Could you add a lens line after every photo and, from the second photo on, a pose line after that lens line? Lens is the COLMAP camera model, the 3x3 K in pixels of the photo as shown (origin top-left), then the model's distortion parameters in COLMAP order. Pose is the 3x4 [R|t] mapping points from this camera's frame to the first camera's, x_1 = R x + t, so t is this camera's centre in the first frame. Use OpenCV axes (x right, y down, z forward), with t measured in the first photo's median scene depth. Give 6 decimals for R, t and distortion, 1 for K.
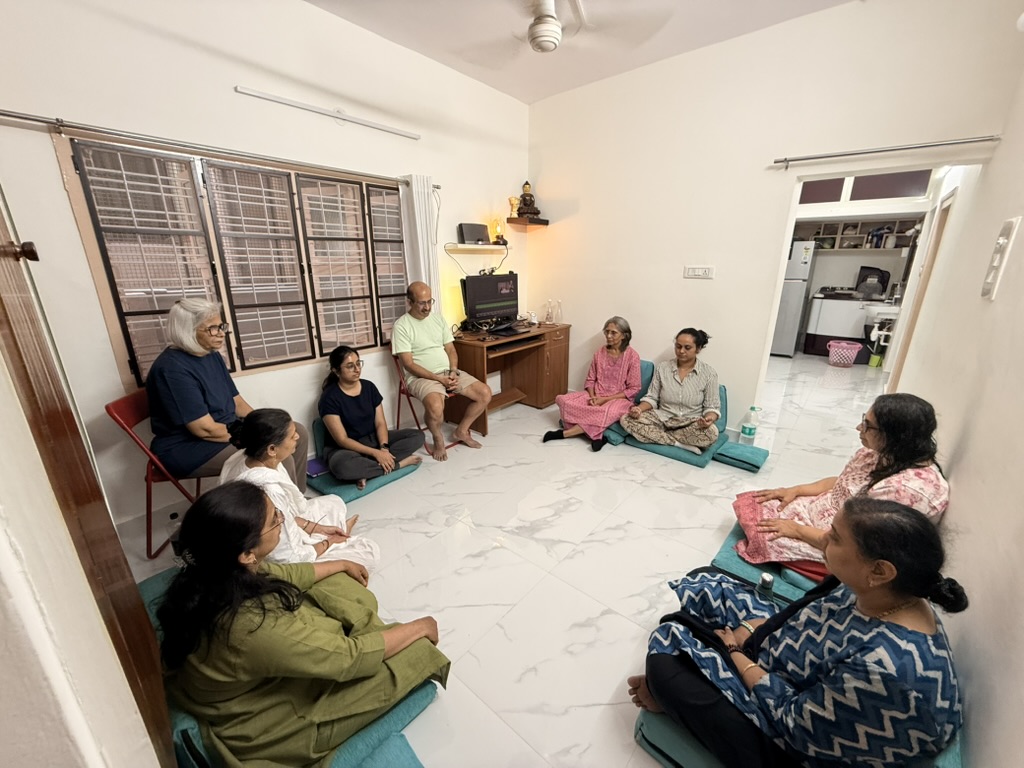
lens RADIAL K [[408.6, 0, 512.0], [0, 408.6, 384.0], [0, 0, 1]] dist [0.000439, 0.000064]
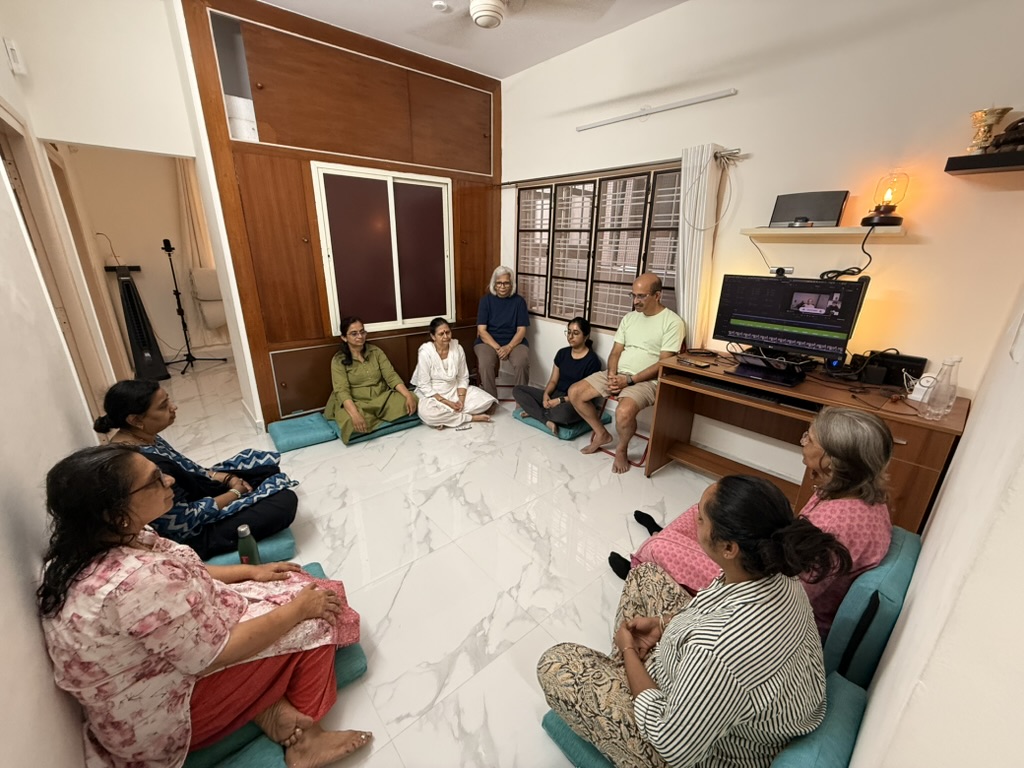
lens RADIAL K [[408.6, 0, 512.0], [0, 408.6, 384.0], [0, 0, 1]] dist [0.000439, 0.000064]
pose [[-0.153494, 0.316784, -0.935995, 0.788148], [-0.306471, 0.885250, 0.349868, -0.271966], [0.939423, 0.340558, -0.038796, 0.880998]]
